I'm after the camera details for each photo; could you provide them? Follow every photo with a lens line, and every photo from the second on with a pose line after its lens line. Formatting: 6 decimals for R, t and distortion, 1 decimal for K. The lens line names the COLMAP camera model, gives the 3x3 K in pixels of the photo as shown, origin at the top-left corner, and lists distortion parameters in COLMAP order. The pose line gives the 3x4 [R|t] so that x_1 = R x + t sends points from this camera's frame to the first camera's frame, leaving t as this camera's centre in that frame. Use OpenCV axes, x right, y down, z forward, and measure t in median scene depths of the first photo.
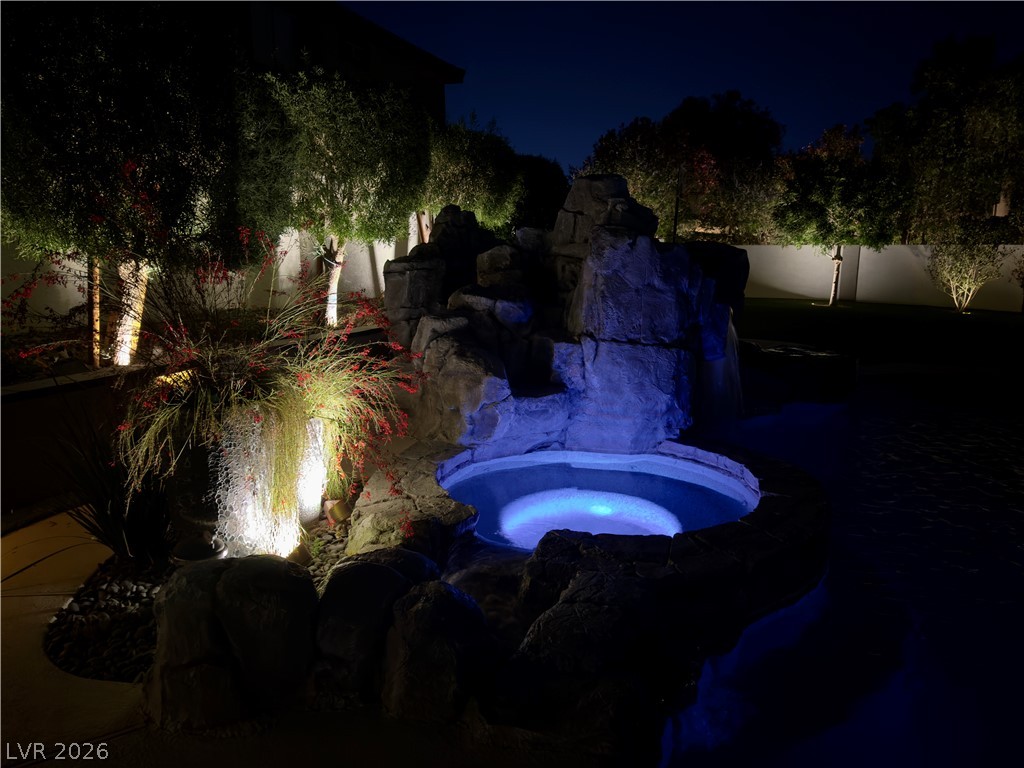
lens RADIAL K [[710.5, 0, 519.7], [0, 710.5, 389.3], [0, 0, 1]] dist [0.159641, -0.229381]
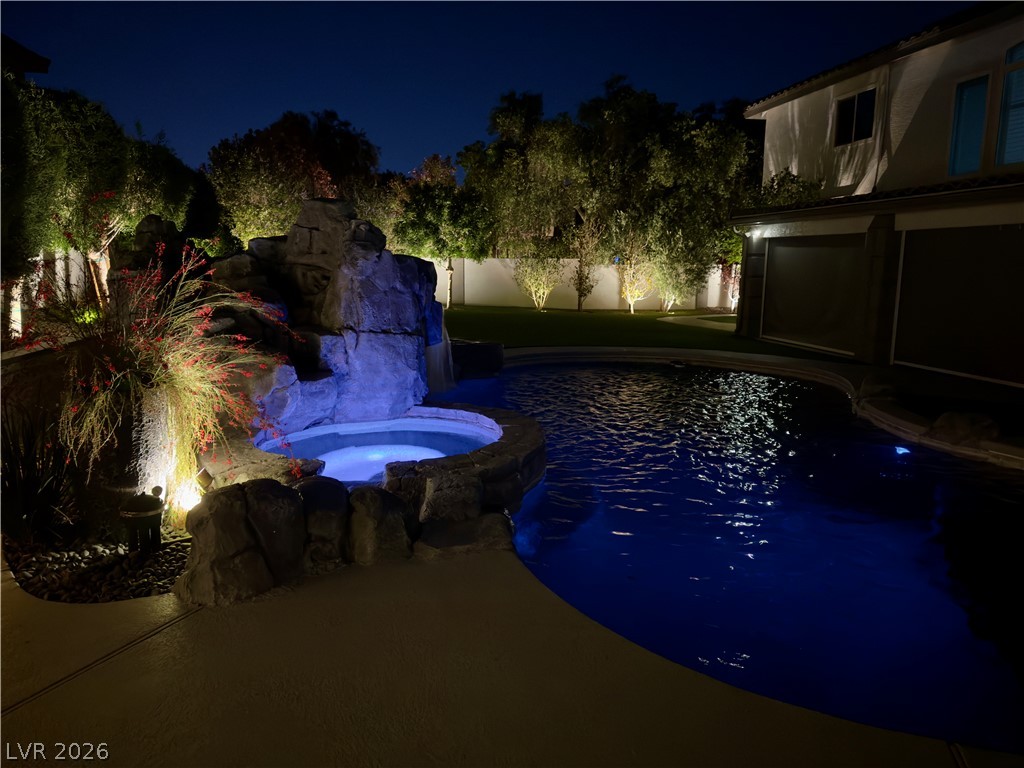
lens RADIAL K [[720.0, 0, 517.5], [0, 720.0, 386.3], [0, 0, 1]] dist [0.077158, -0.097687]
pose [[0.854783, -0.085945, 0.511820, -0.294421], [0.095060, 0.995436, 0.008396, 0.040376], [-0.510205, 0.041477, 0.859052, -0.218860]]
